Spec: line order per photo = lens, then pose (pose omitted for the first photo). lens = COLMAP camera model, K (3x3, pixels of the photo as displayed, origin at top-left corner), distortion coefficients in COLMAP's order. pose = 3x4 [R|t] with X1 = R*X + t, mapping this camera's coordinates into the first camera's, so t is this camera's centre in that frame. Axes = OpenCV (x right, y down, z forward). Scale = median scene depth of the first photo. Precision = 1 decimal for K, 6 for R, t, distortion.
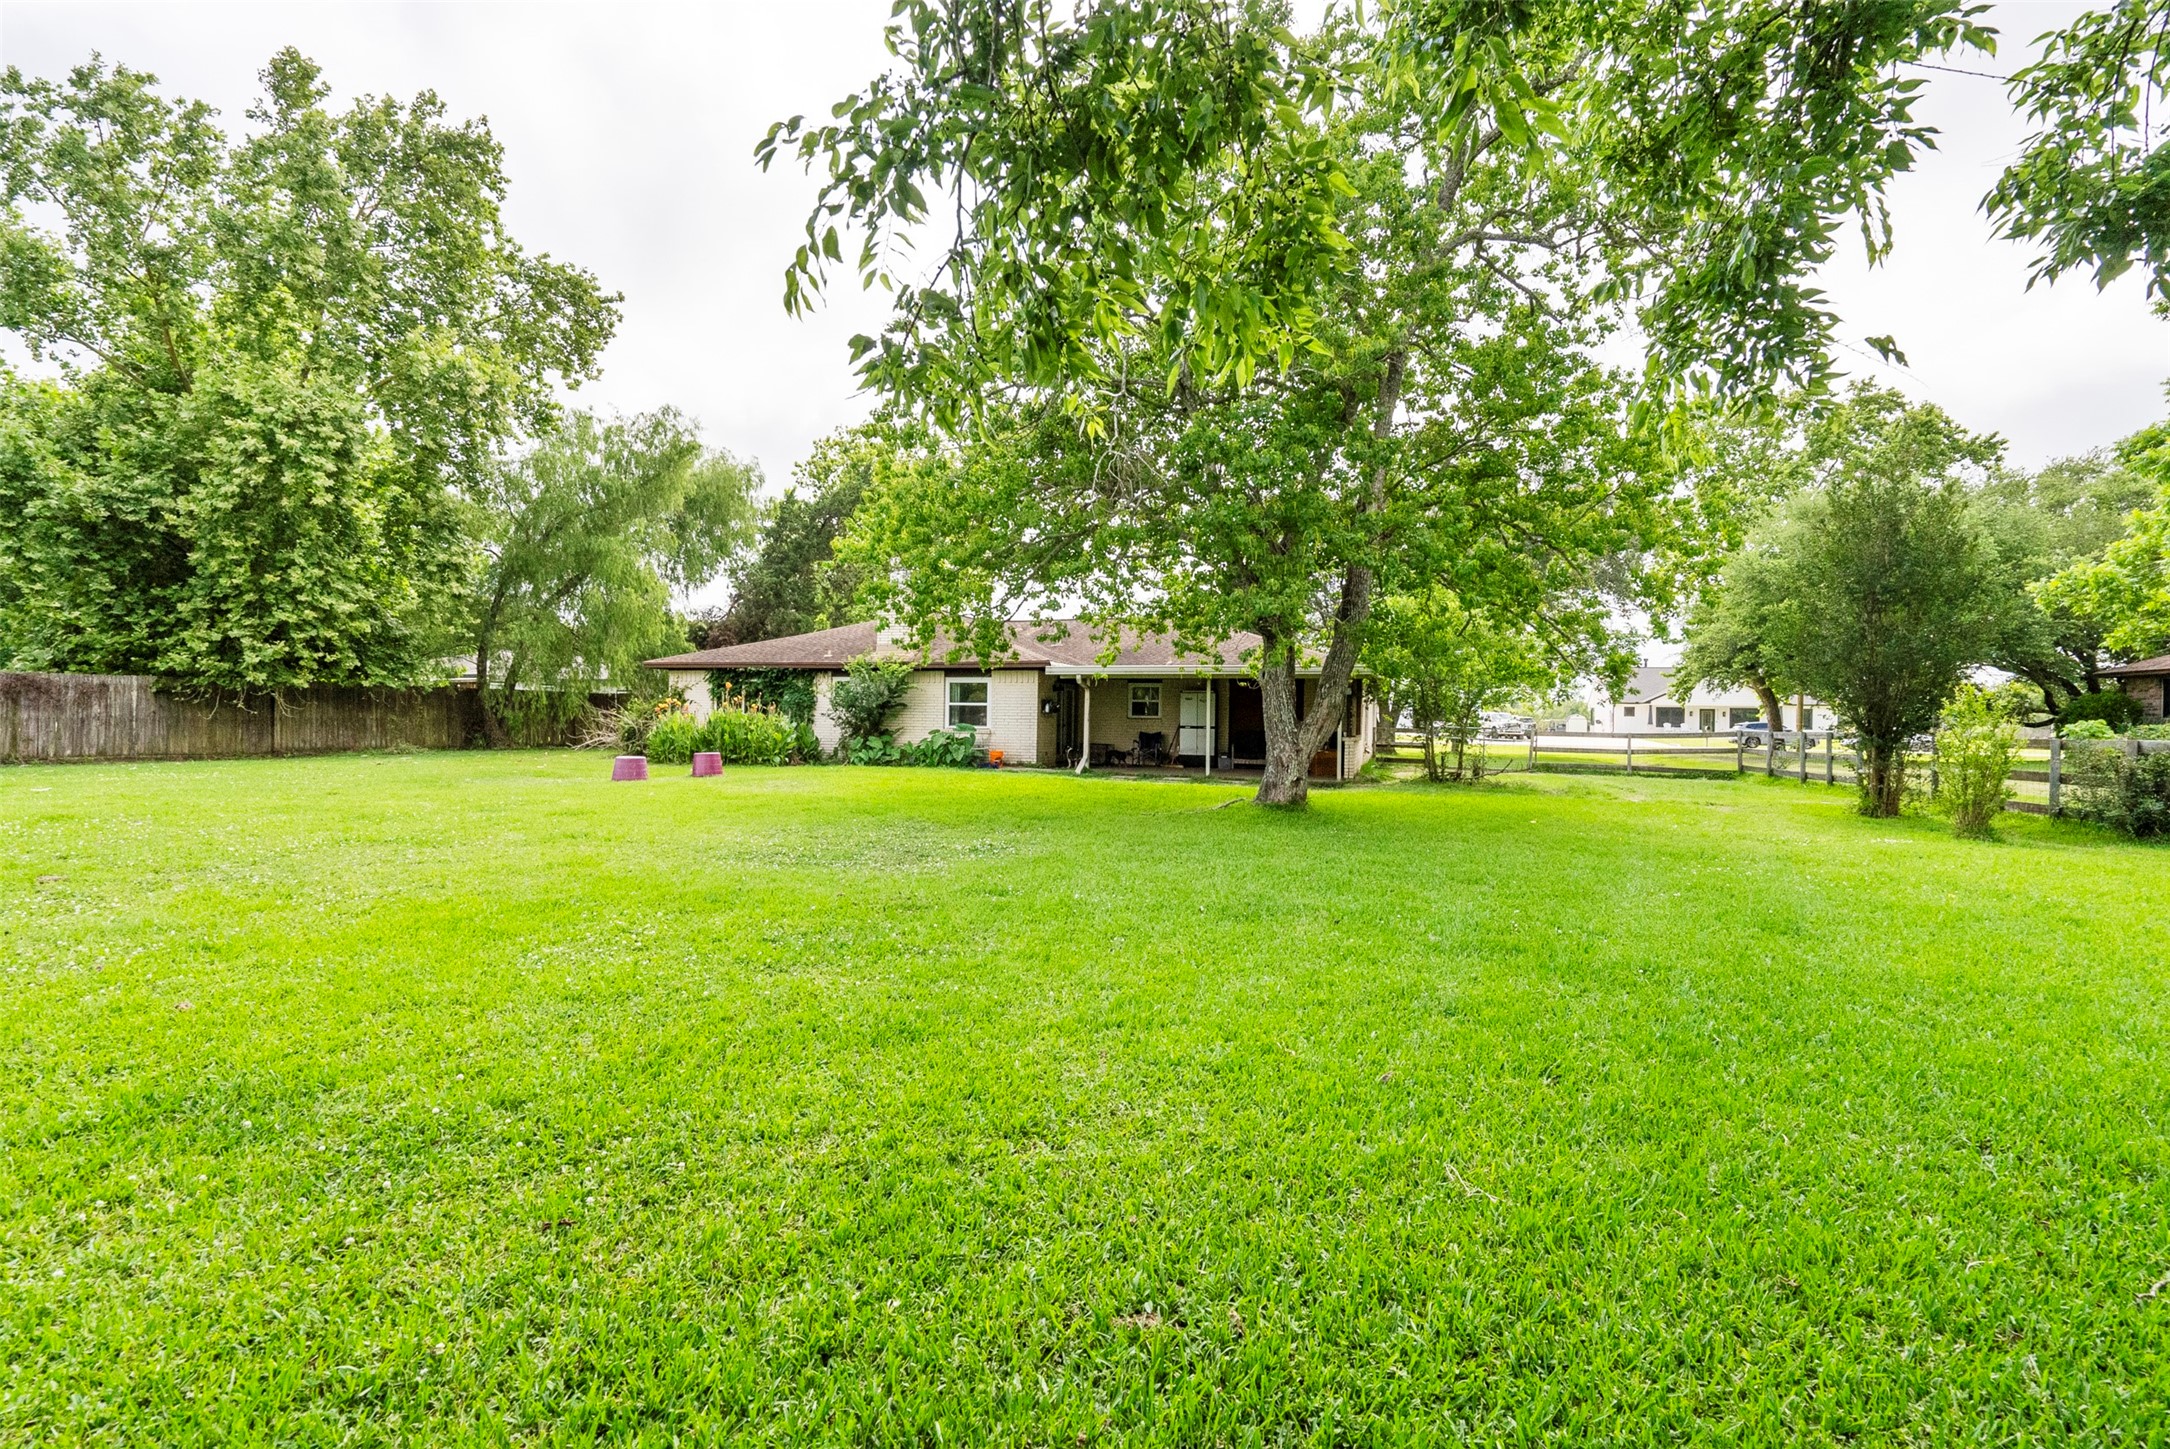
lens RADIAL K [[1007.5, 0, 1085.0], [0, 1007.5, 724.5], [0, 0, 1]] dist [-0.000598, -0.000152]
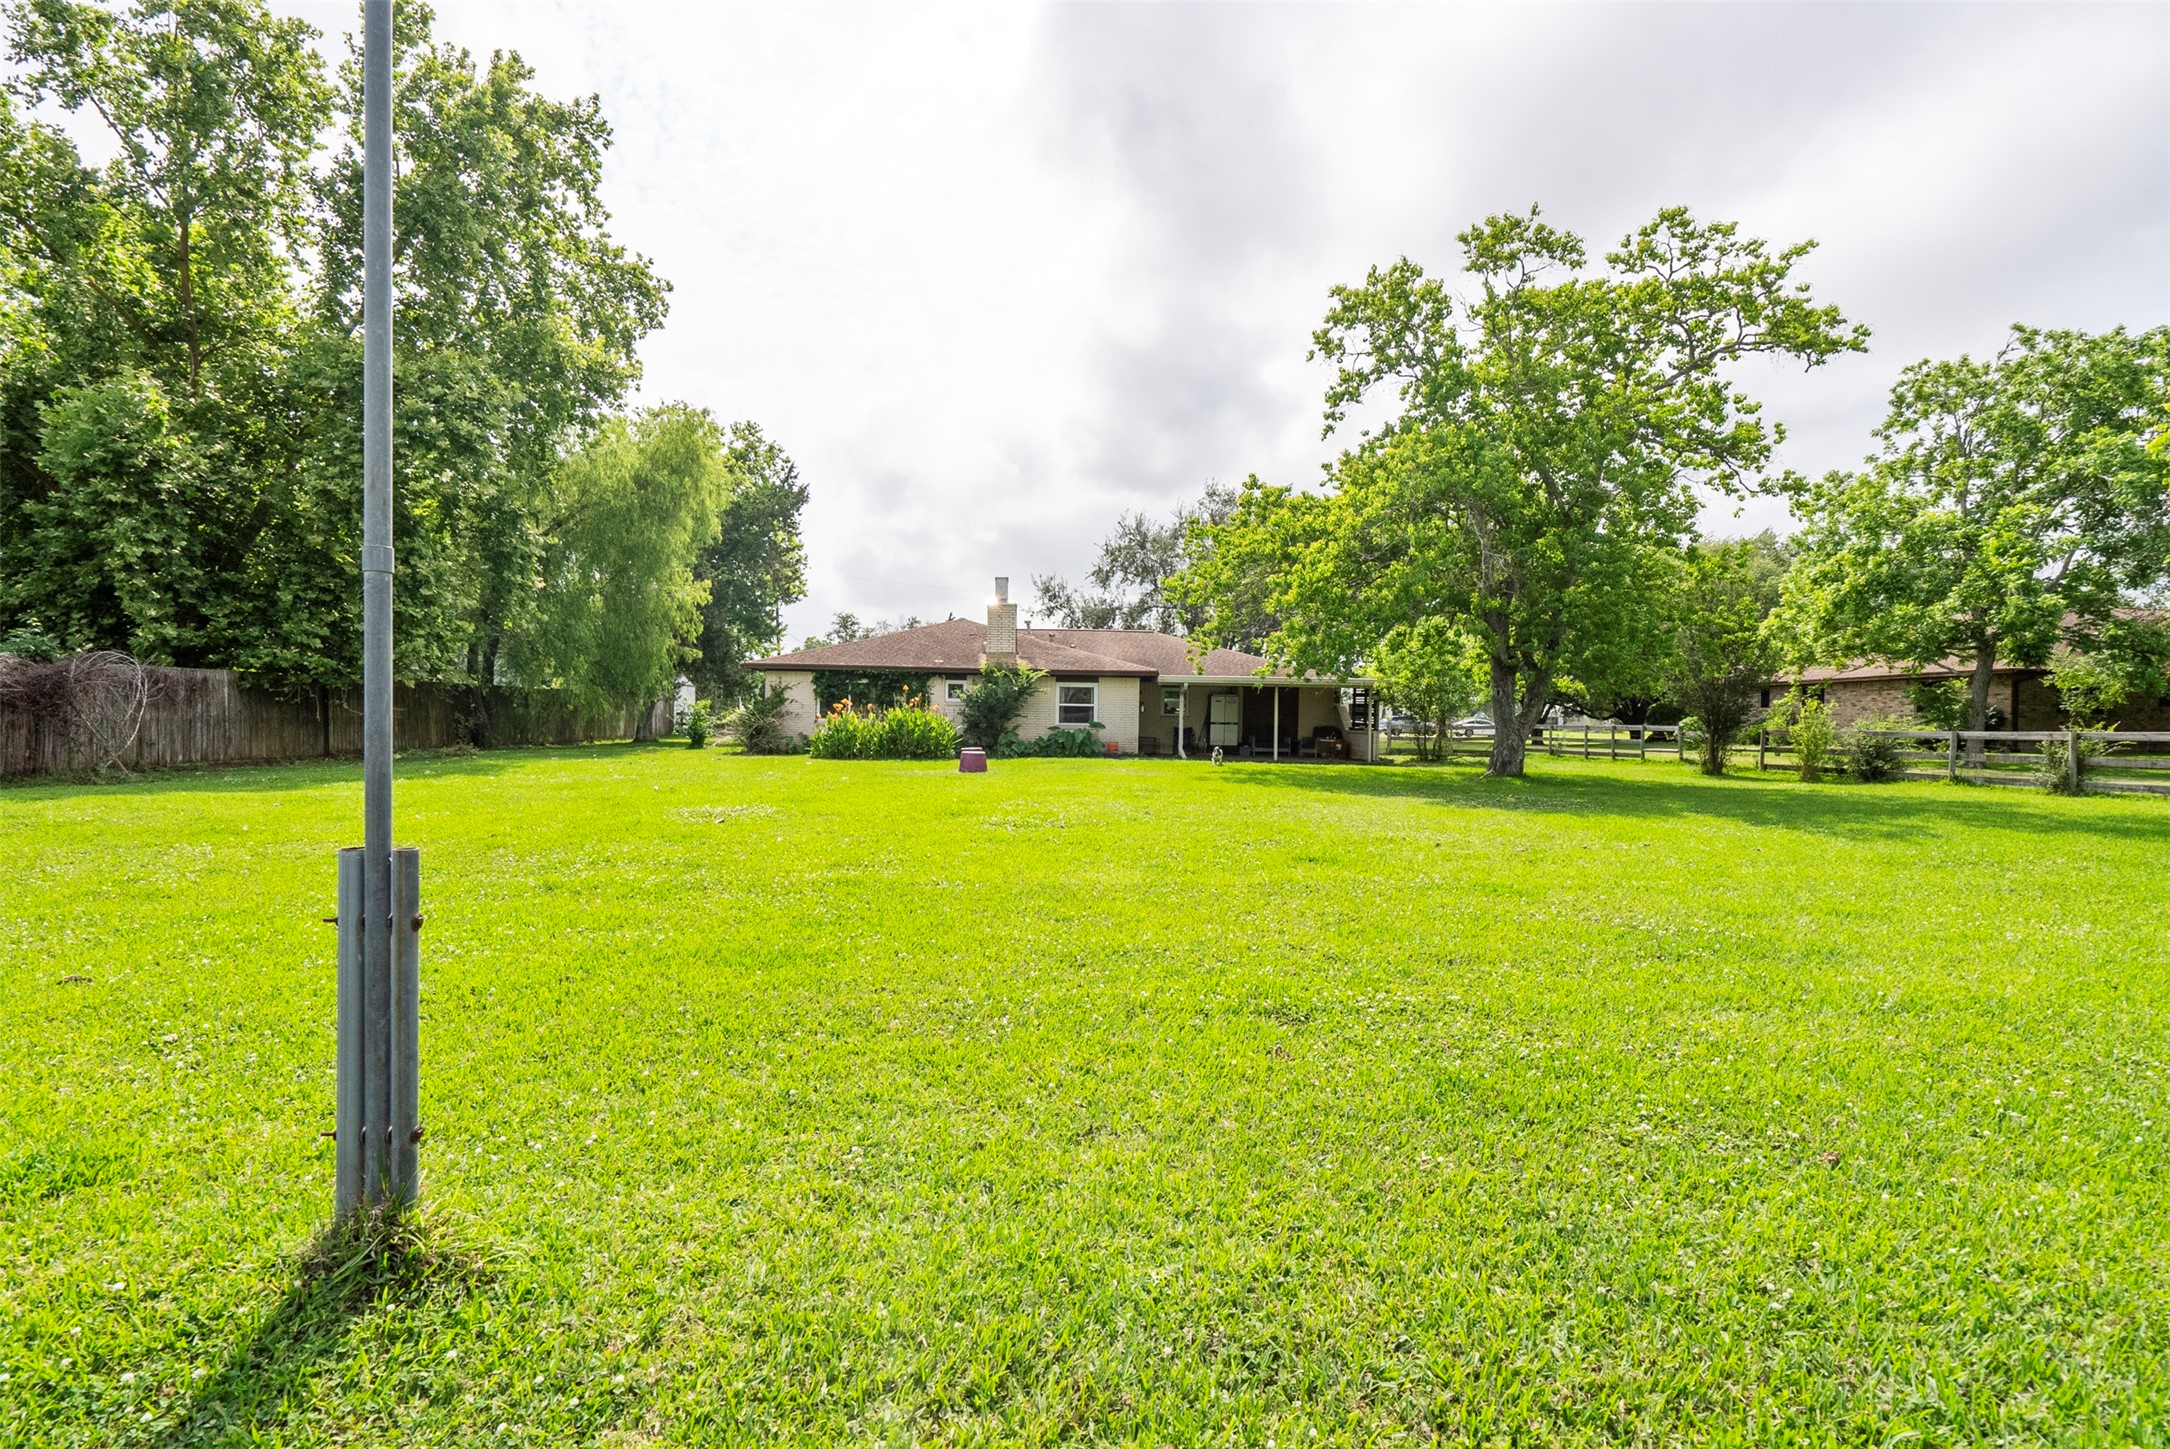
lens RADIAL K [[1007.5, 0, 1085.0], [0, 1007.5, 724.5], [0, 0, 1]] dist [-0.000598, -0.000152]
pose [[0.906787, -0.006652, 0.421536, -0.610251], [0.003029, 0.999952, 0.009265, -0.008003], [-0.421578, -0.007124, 0.906764, -0.087825]]
